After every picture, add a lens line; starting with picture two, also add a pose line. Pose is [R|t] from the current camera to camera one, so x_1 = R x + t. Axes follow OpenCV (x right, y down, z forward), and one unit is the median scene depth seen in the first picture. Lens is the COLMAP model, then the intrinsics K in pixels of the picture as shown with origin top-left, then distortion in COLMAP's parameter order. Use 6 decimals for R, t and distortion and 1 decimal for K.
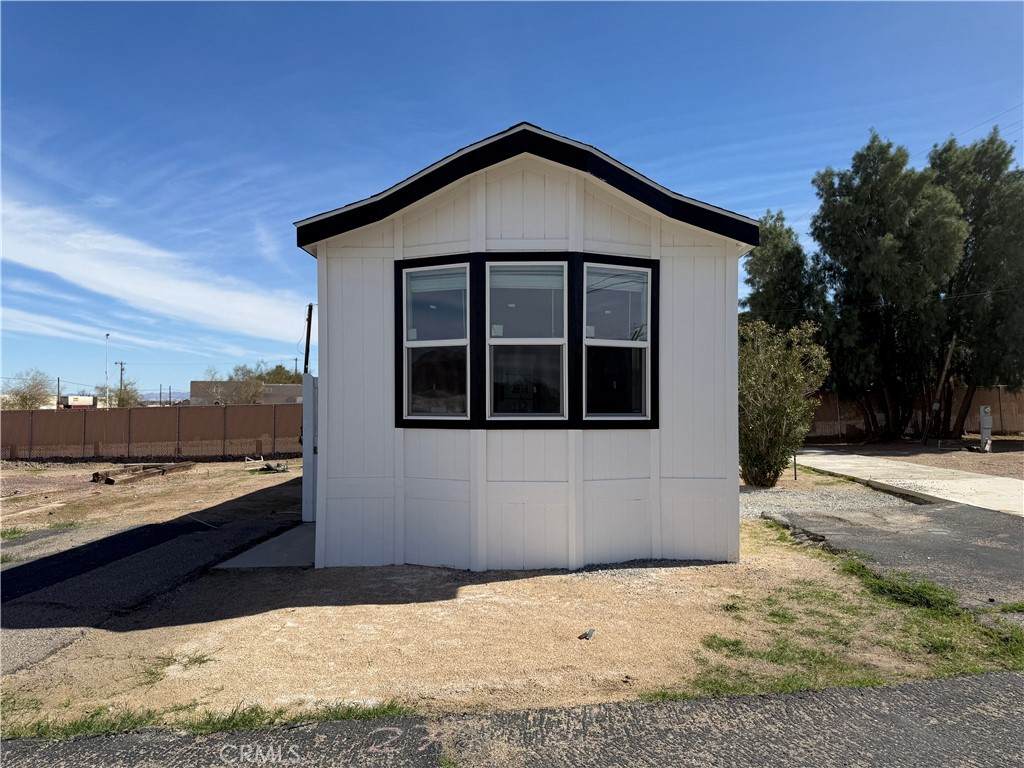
lens RADIAL K [[727.7, 0, 514.8], [0, 727.7, 385.2], [0, 0, 1]] dist [0.037304, -0.035944]
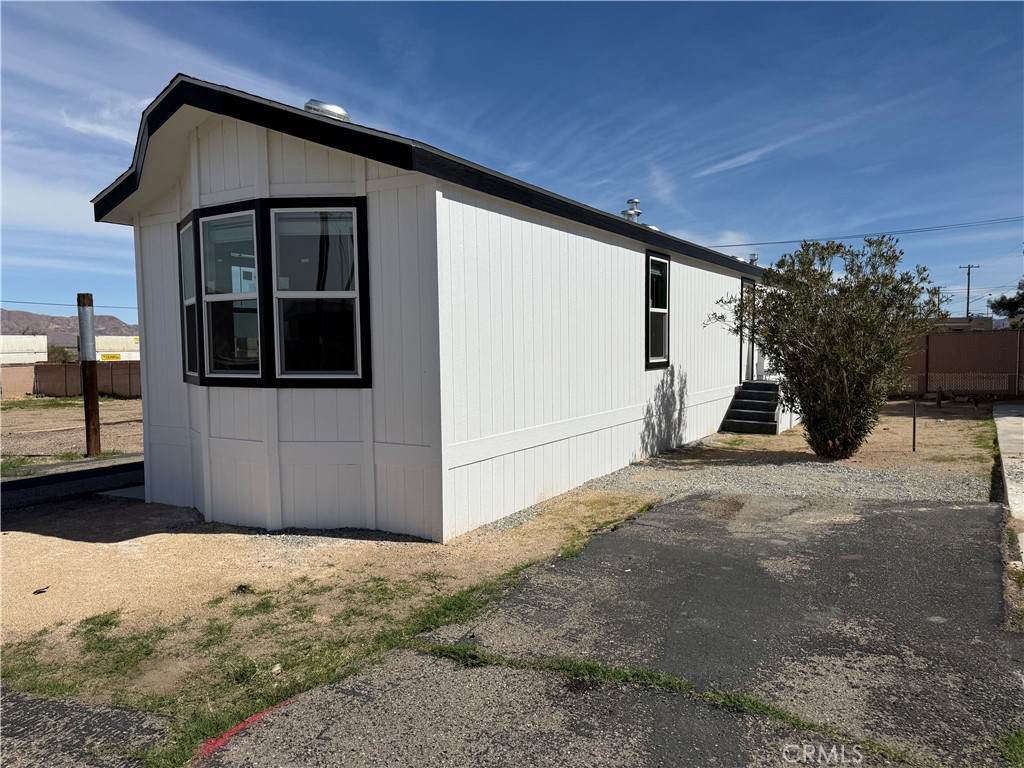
lens RADIAL K [[727.7, 0, 514.7], [0, 727.7, 392.0], [0, 0, 1]] dist [0.037304, -0.035944]
pose [[0.850560, 0.018004, -0.525570, 0.869488], [0.030307, 0.996074, 0.083170, -0.004644], [0.525004, -0.086670, 0.846675, 0.353091]]
